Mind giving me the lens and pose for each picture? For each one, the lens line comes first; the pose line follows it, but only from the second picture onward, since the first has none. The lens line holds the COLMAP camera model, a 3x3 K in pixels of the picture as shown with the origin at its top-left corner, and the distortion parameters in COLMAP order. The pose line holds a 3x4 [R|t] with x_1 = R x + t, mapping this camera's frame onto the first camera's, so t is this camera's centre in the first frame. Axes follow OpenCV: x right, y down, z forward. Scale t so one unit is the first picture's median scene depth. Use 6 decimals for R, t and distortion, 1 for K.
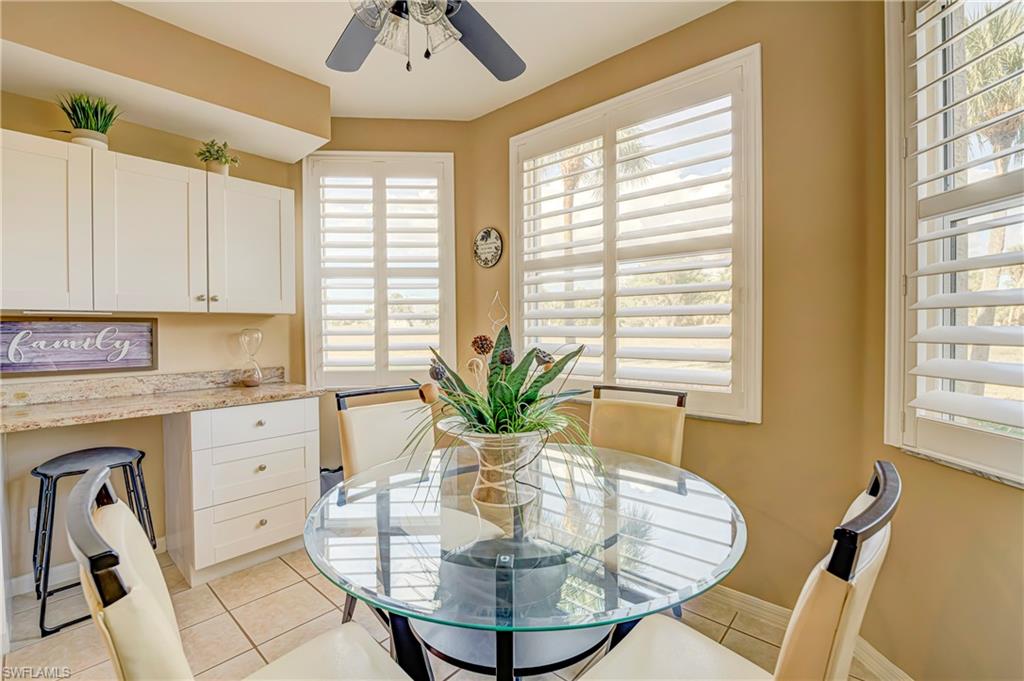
lens RADIAL K [[444.7, 0, 515.5], [0, 444.7, 345.0], [0, 0, 1]] dist [-0.014685, -0.000686]
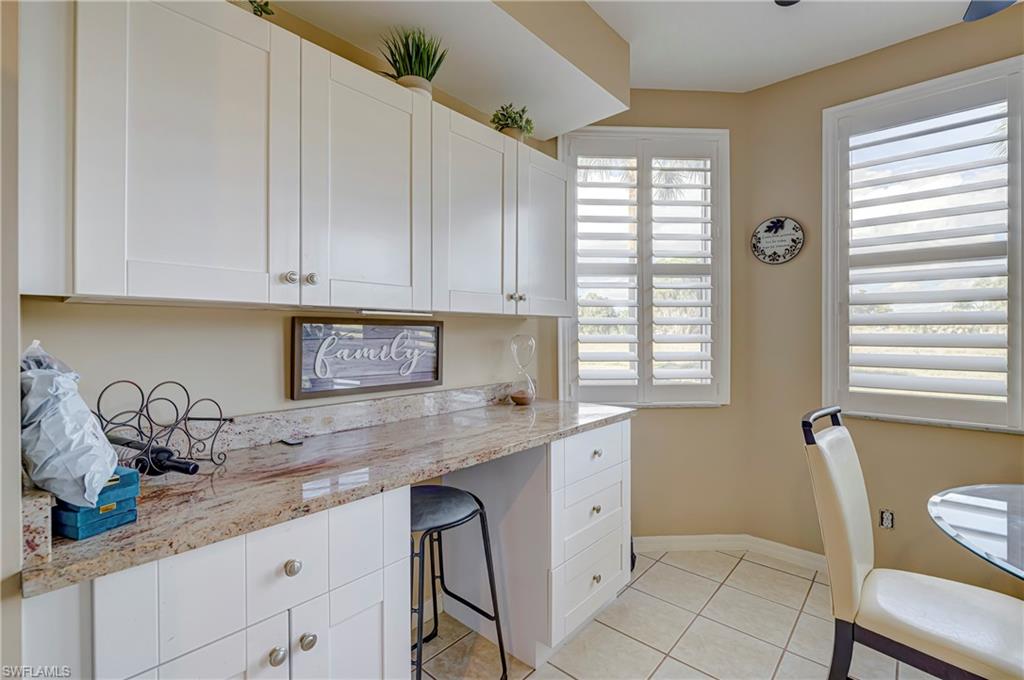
lens RADIAL K [[447.3, 0, 519.0], [0, 447.3, 347.1], [0, 0, 1]] dist [-0.001068, -0.000232]
pose [[0.999985, 0.004023, -0.003661, -0.623875], [-0.004060, 0.999940, -0.010131, -0.005433], [0.003620, 0.010145, 0.999942, 0.164773]]
